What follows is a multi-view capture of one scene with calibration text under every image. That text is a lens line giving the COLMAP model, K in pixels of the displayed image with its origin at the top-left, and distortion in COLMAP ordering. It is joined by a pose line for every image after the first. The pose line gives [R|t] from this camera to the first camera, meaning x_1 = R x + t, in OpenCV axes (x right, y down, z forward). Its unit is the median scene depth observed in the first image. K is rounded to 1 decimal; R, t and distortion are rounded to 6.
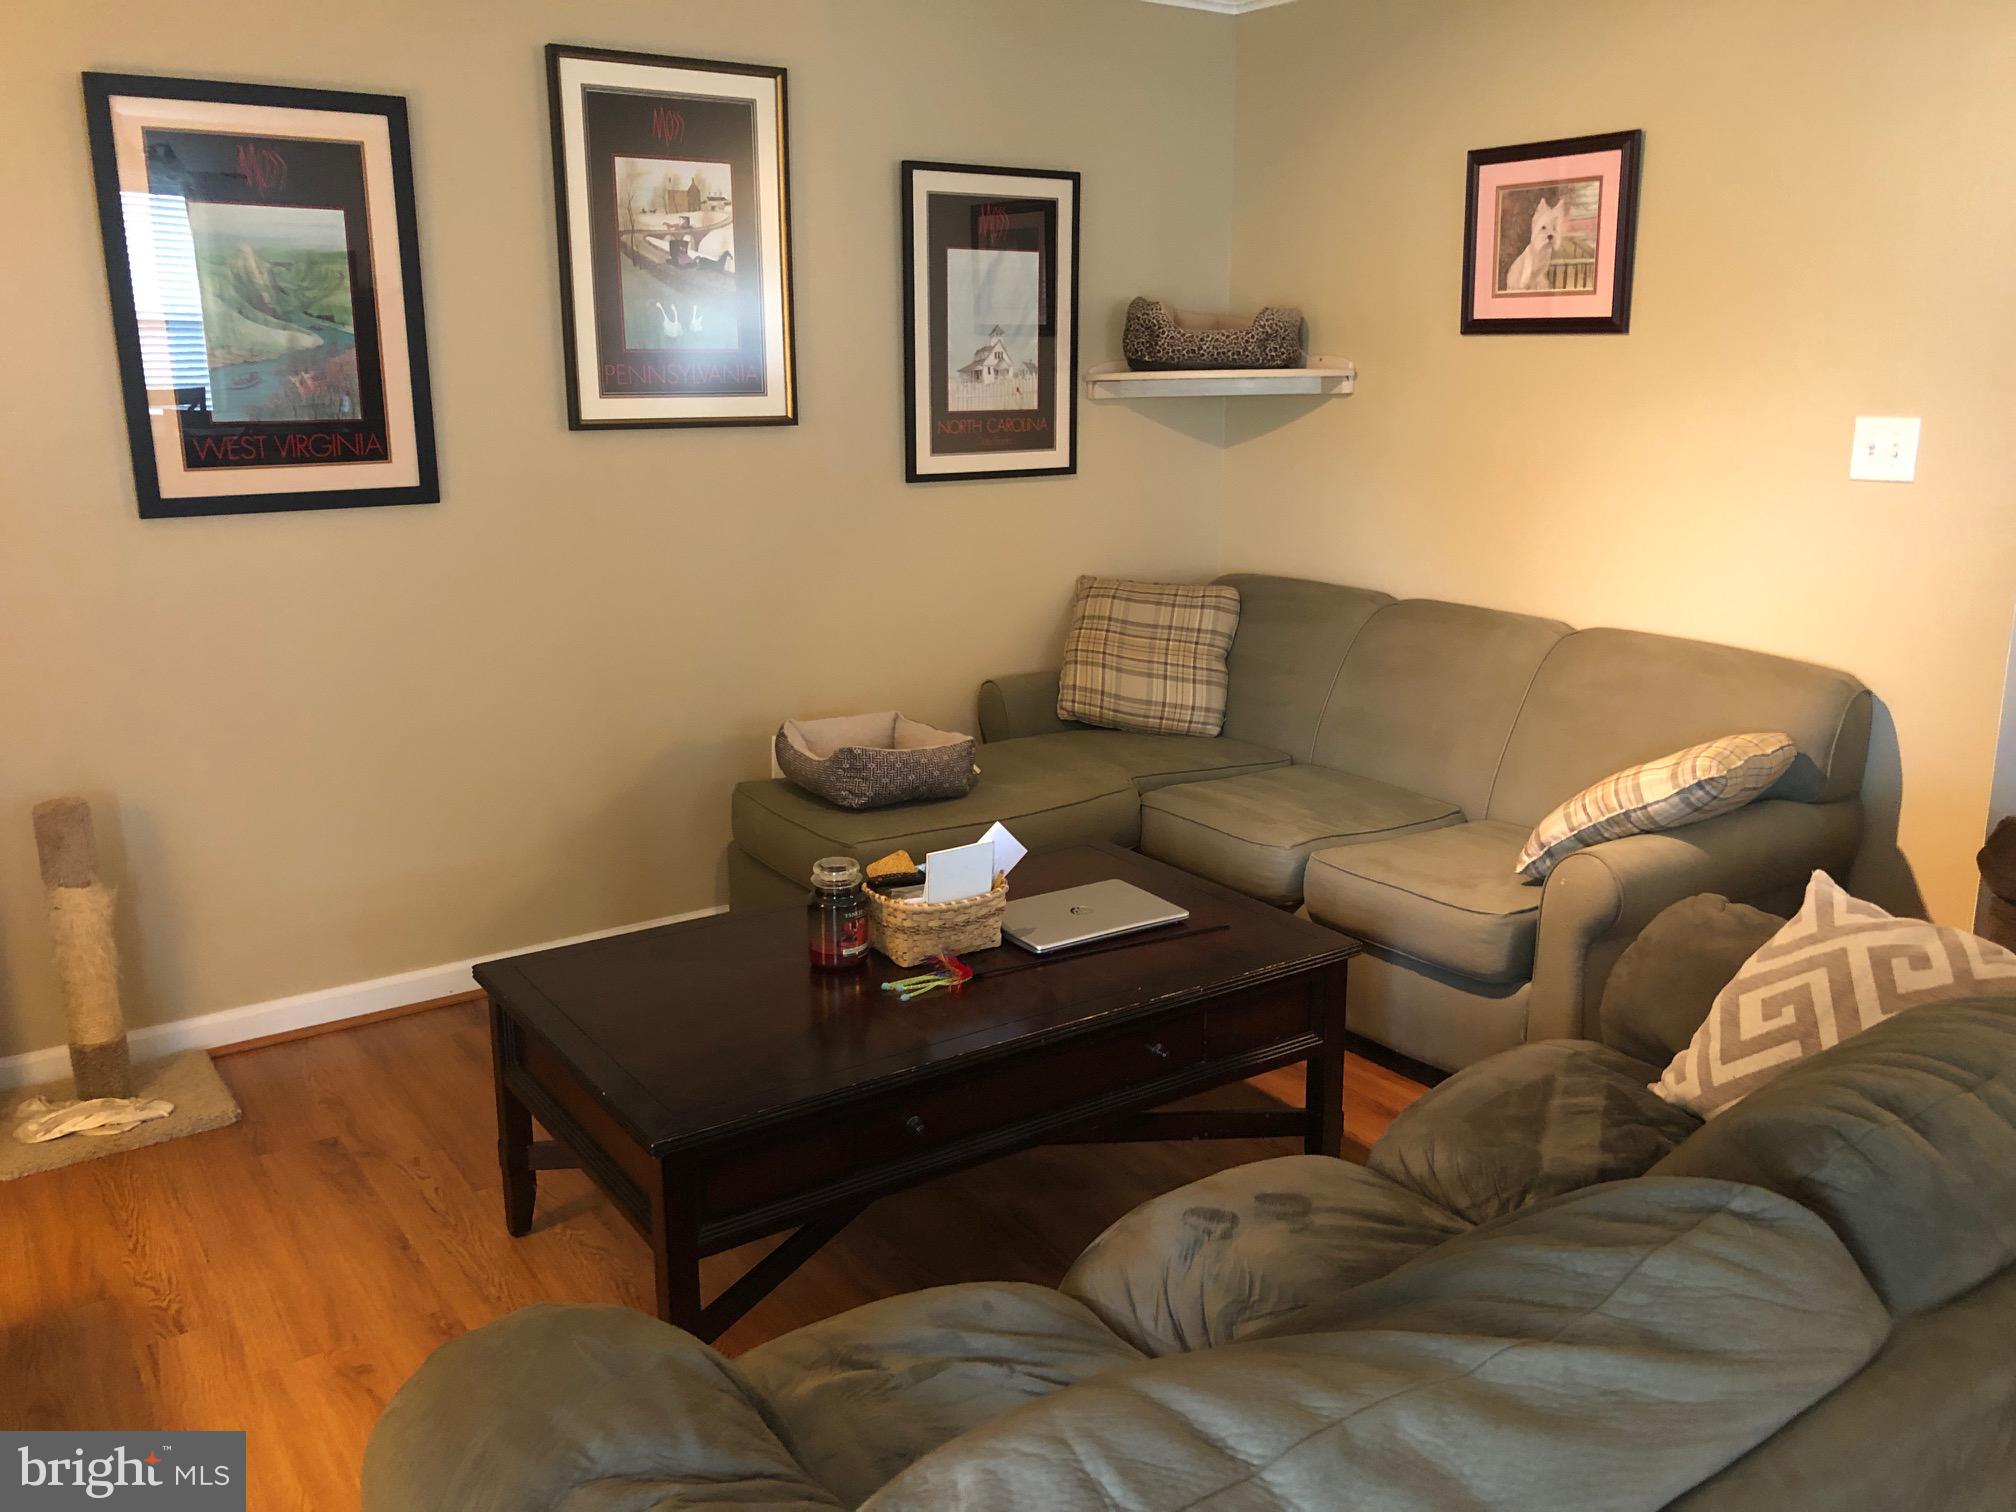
lens RADIAL K [[1658.8, 0, 1002.8], [0, 1658.8, 766.5], [0, 0, 1]] dist [0.051709, -0.056204]
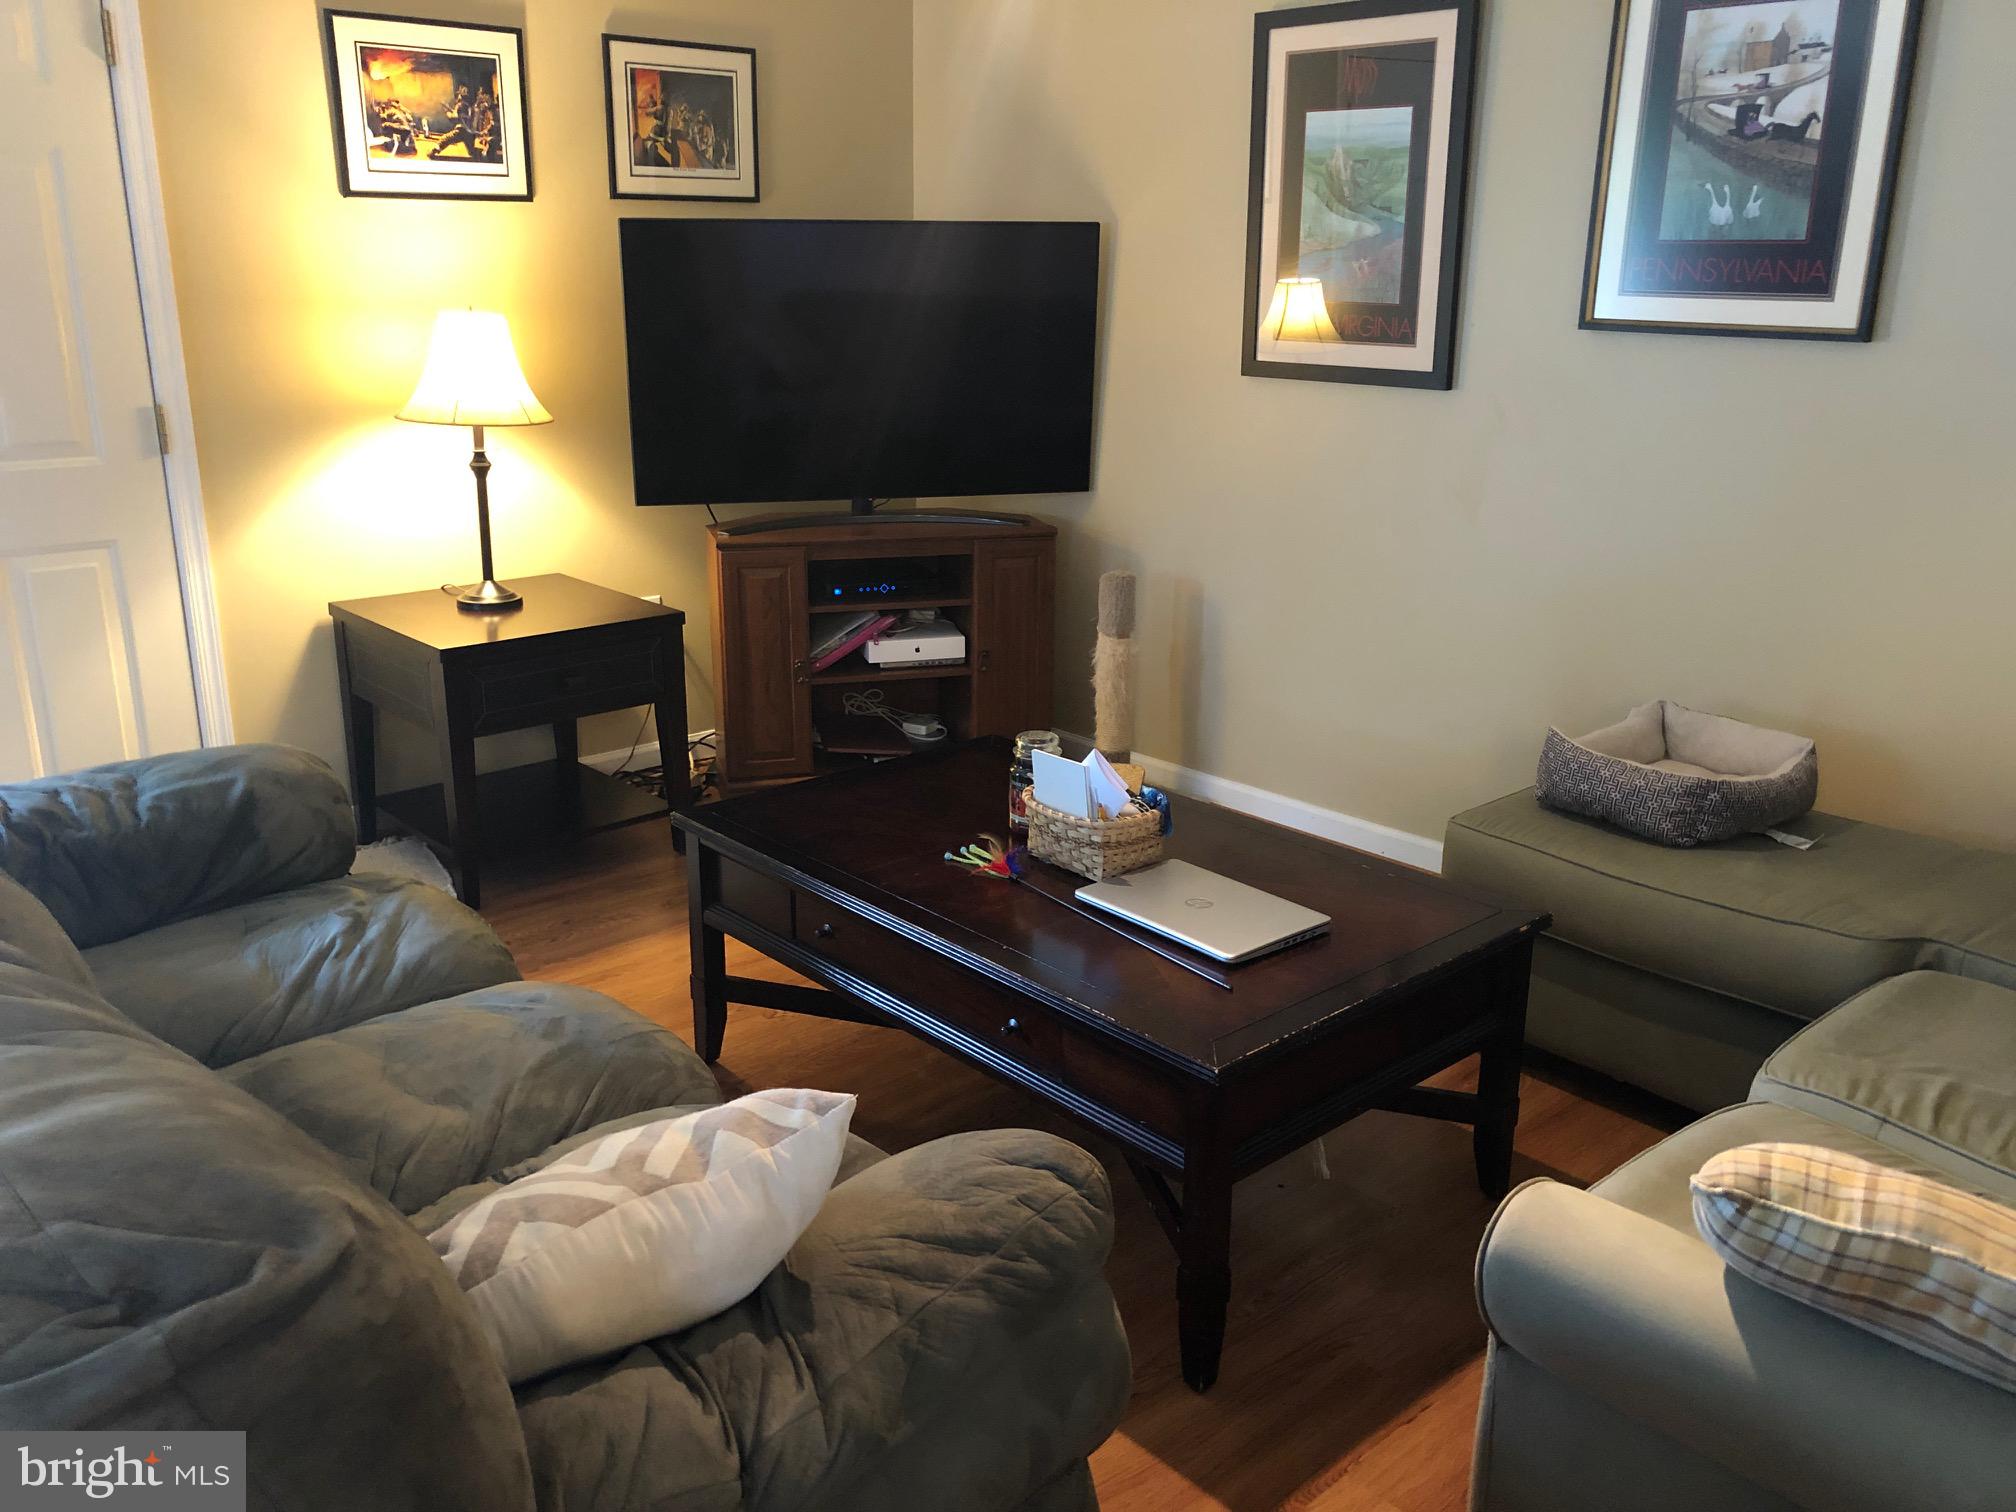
lens RADIAL K [[1658.8, 0, 1005.6], [0, 1658.8, 739.8], [0, 0, 1]] dist [0.051709, -0.056204]
pose [[0.140450, 0.287207, -0.947516, 0.632937], [-0.255750, 0.935047, 0.245518, -0.135179], [0.956486, 0.207844, 0.204781, 0.558059]]
